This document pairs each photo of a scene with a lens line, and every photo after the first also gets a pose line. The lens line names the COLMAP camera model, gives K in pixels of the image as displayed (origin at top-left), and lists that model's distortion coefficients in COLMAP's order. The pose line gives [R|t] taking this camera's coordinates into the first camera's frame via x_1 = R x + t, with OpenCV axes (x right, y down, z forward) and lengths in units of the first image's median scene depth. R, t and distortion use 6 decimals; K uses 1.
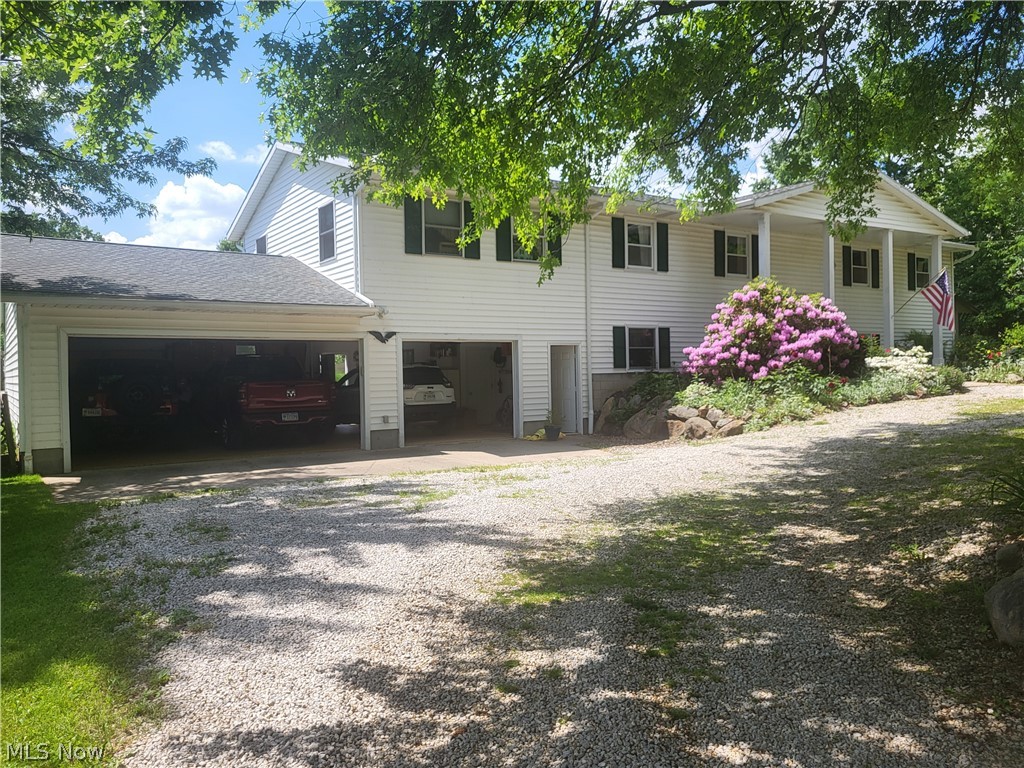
lens RADIAL K [[798.4, 0, 511.3], [0, 798.4, 379.2], [0, 0, 1]] dist [0.045199, -0.030508]
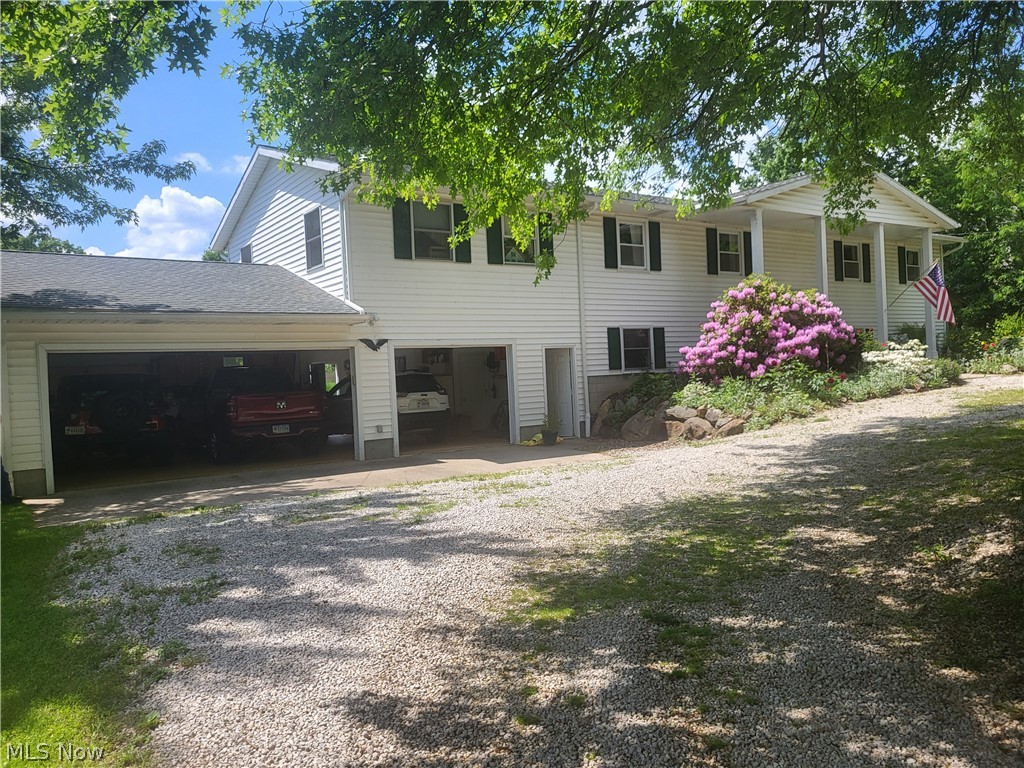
lens RADIAL K [[798.4, 0, 516.1], [0, 798.4, 383.1], [0, 0, 1]] dist [0.045199, -0.030508]
pose [[0.999447, -0.027627, 0.018494, -0.013362], [0.027634, 0.999618, -0.000111, -0.001621], [-0.018484, 0.000622, 0.999829, 0.039966]]
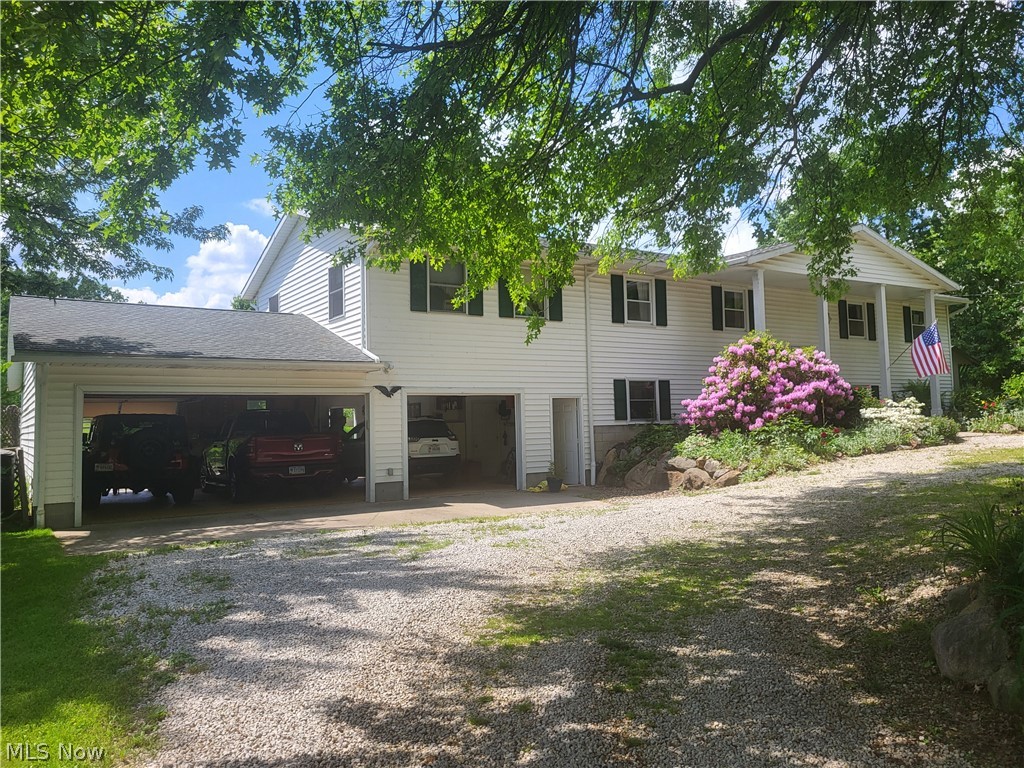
lens RADIAL K [[798.4, 0, 522.5], [0, 798.4, 364.7], [0, 0, 1]] dist [0.045199, -0.030508]
pose [[0.999974, -0.006590, -0.002824, 0.032450], [0.006333, 0.996542, -0.082845, -0.001021], [0.003360, 0.082825, 0.996558, -0.062578]]
